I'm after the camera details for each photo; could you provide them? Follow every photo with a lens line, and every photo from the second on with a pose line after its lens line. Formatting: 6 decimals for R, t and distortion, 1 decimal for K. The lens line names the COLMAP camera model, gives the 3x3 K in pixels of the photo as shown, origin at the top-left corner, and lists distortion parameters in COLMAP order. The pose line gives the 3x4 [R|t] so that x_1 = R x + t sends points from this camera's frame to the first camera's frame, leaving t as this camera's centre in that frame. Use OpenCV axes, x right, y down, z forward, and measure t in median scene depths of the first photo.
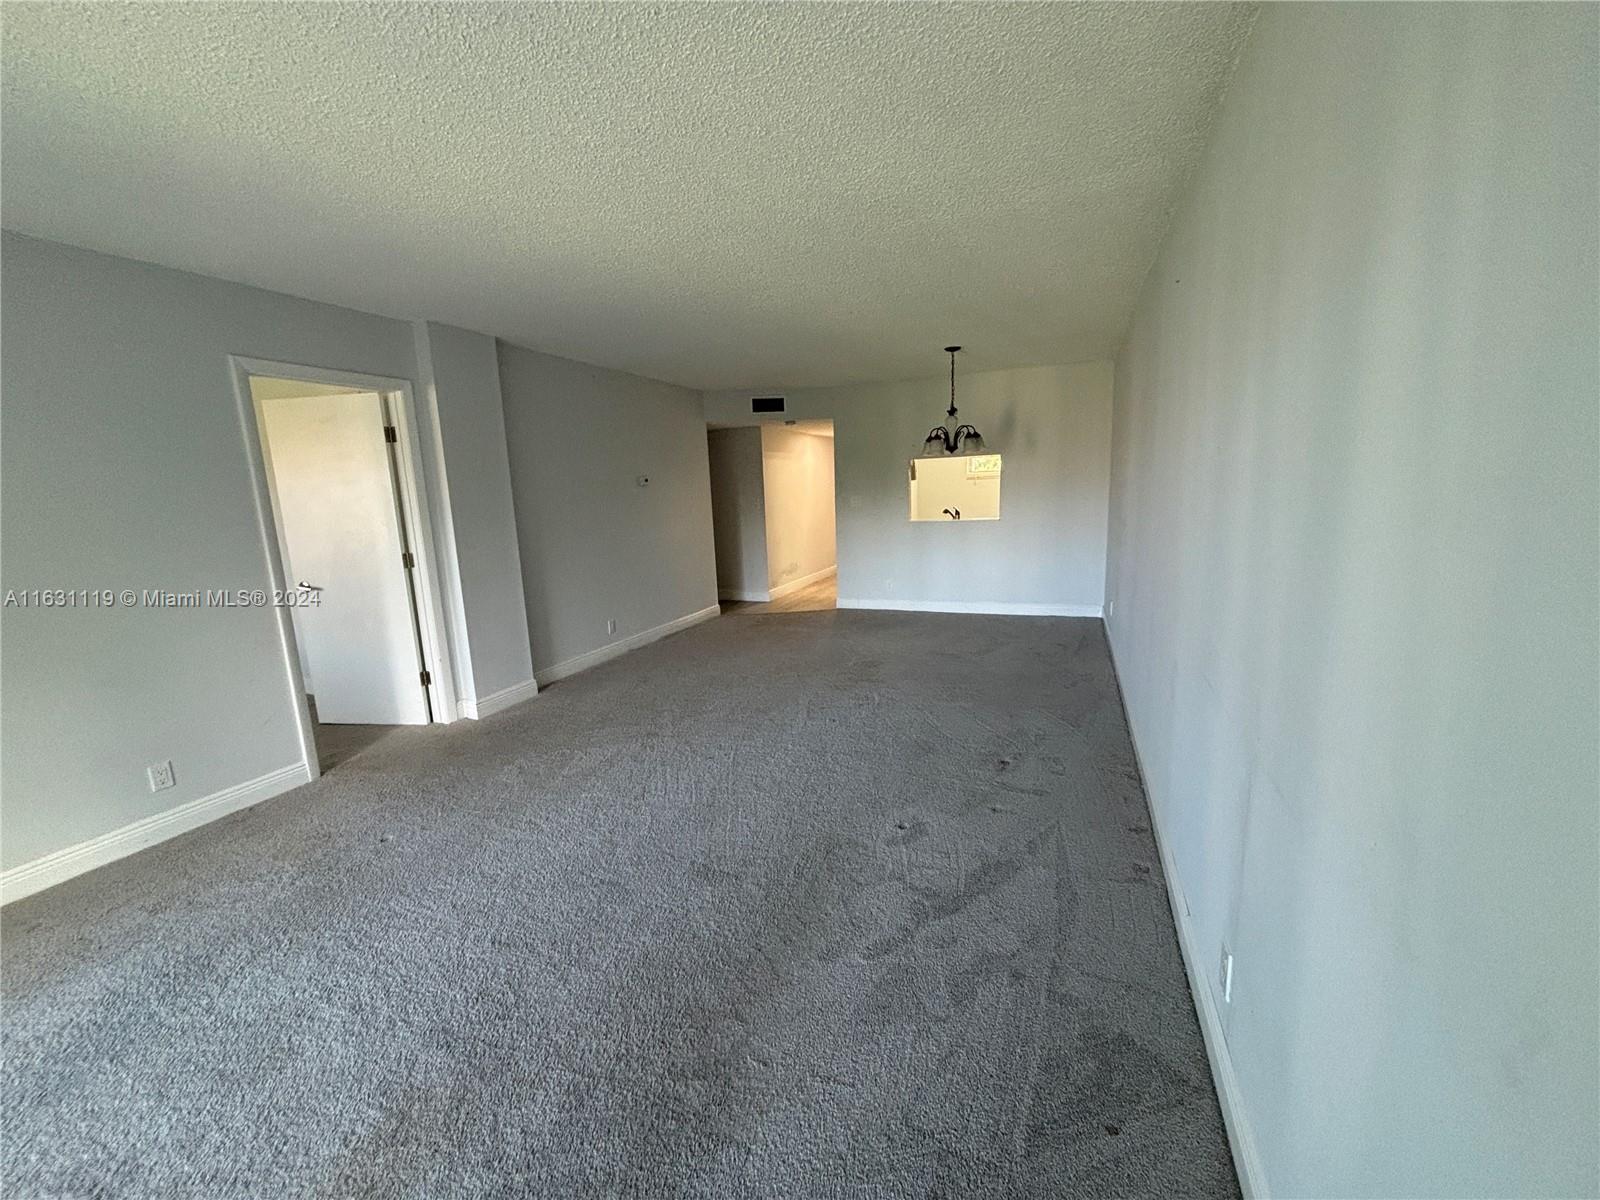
lens RADIAL K [[646.3, 0, 800.0], [0, 646.3, 600.0], [0, 0, 1]] dist [-0.003194, -0.000136]
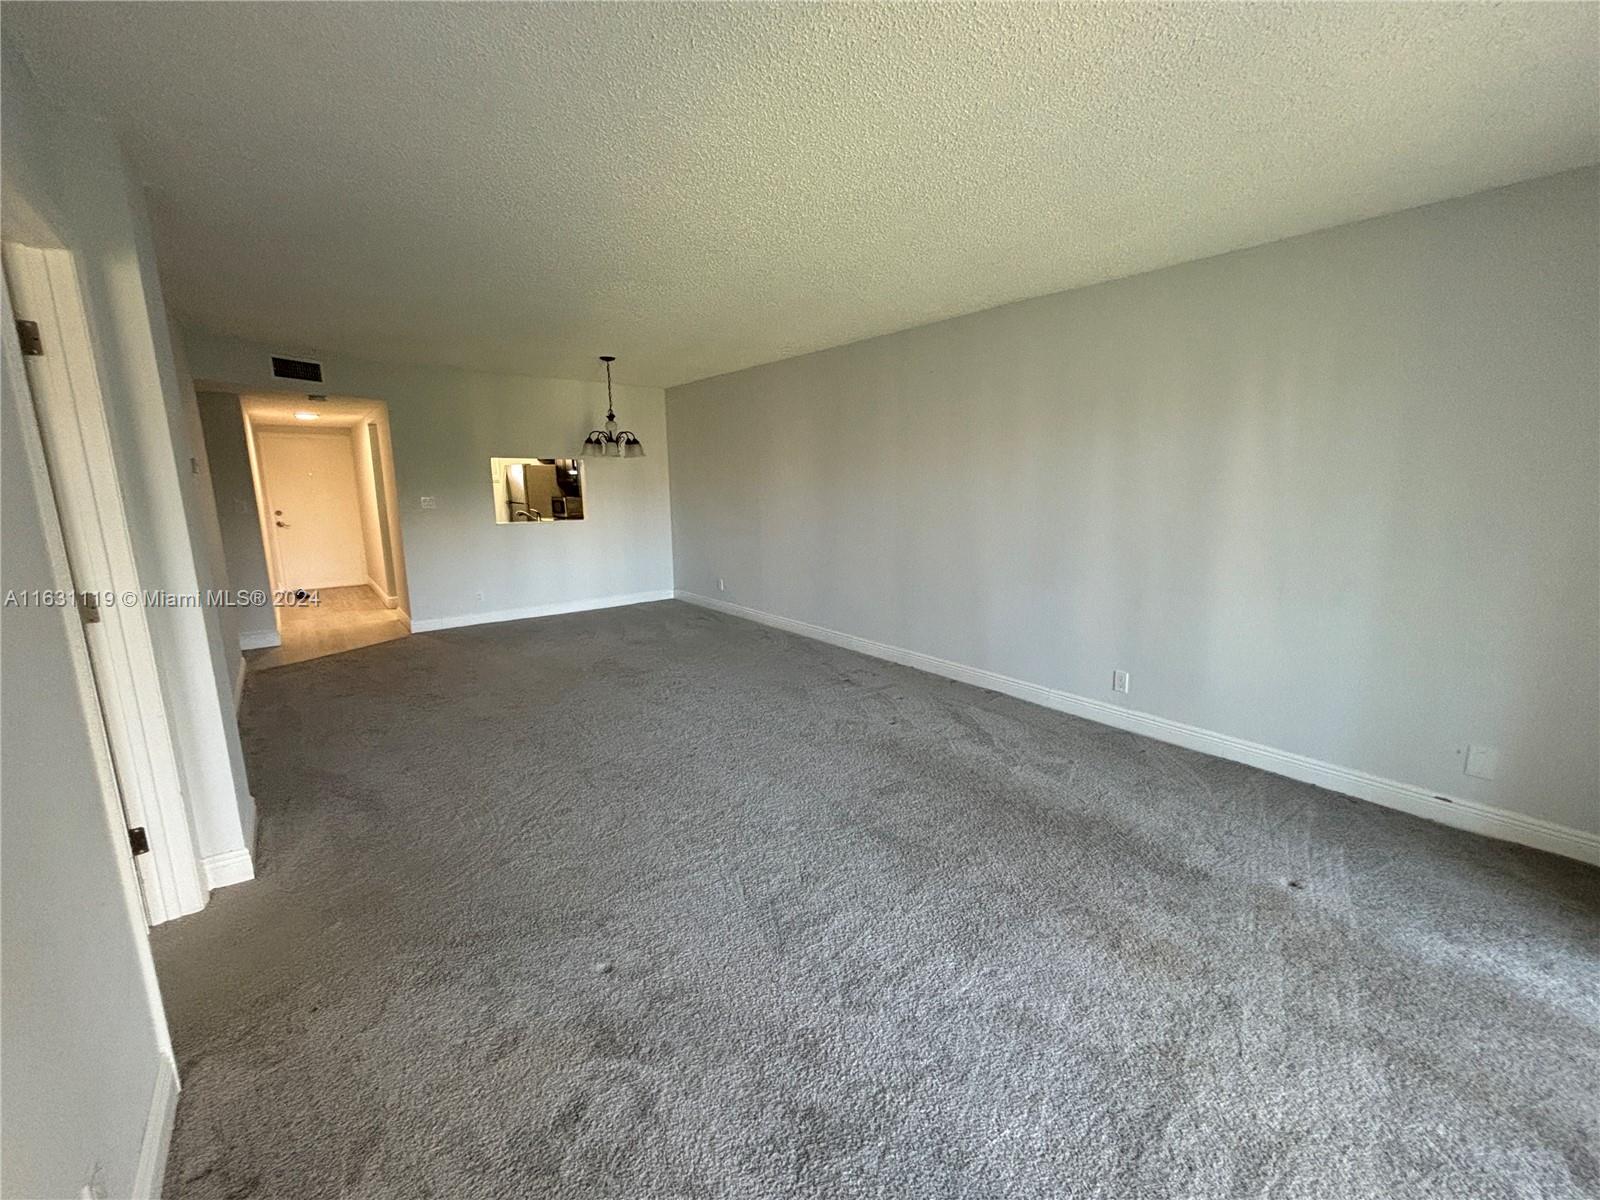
lens RADIAL K [[646.3, 0, 800.0], [0, 646.3, 600.0], [0, 0, 1]] dist [-0.003194, -0.000136]
pose [[0.463189, -0.128005, 0.876967, -0.602637], [0.142294, 0.987419, 0.068972, -0.022925], [-0.874762, 0.092840, 0.475576, 0.250408]]
